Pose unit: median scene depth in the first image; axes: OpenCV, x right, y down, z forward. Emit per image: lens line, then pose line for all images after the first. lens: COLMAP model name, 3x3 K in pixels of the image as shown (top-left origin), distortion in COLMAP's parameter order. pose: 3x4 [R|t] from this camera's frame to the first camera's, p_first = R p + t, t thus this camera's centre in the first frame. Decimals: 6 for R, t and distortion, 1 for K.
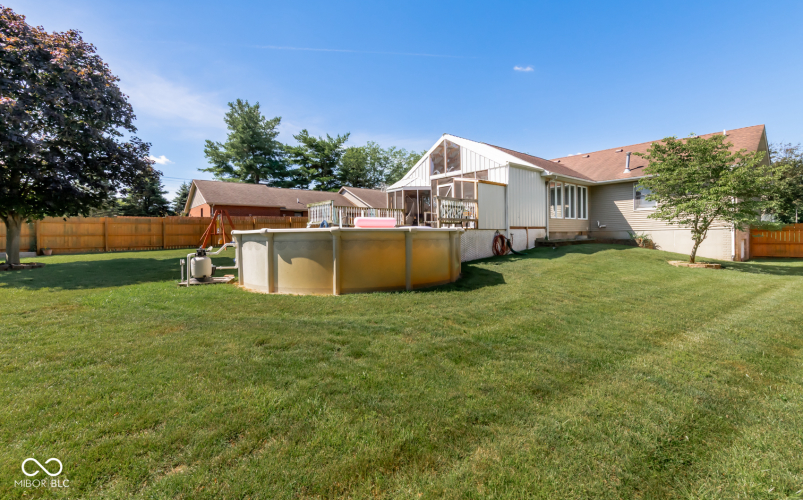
lens RADIAL K [[352.6, 0, 402.3], [0, 352.6, 246.6], [0, 0, 1]] dist [0.000935, -0.000598]
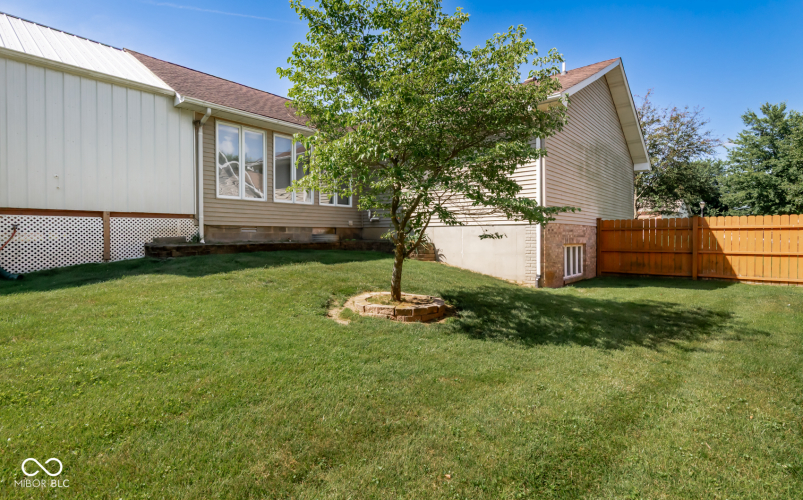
lens RADIAL K [[381.9, 0, 401.7], [0, 381.9, 244.0], [0, 0, 1]] dist [0.009587, -0.004900]
pose [[0.988635, 0.008555, 0.150093, 0.608224], [-0.007663, 0.999949, -0.006521, -0.014837], [-0.150141, 0.005297, 0.988650, 0.439957]]
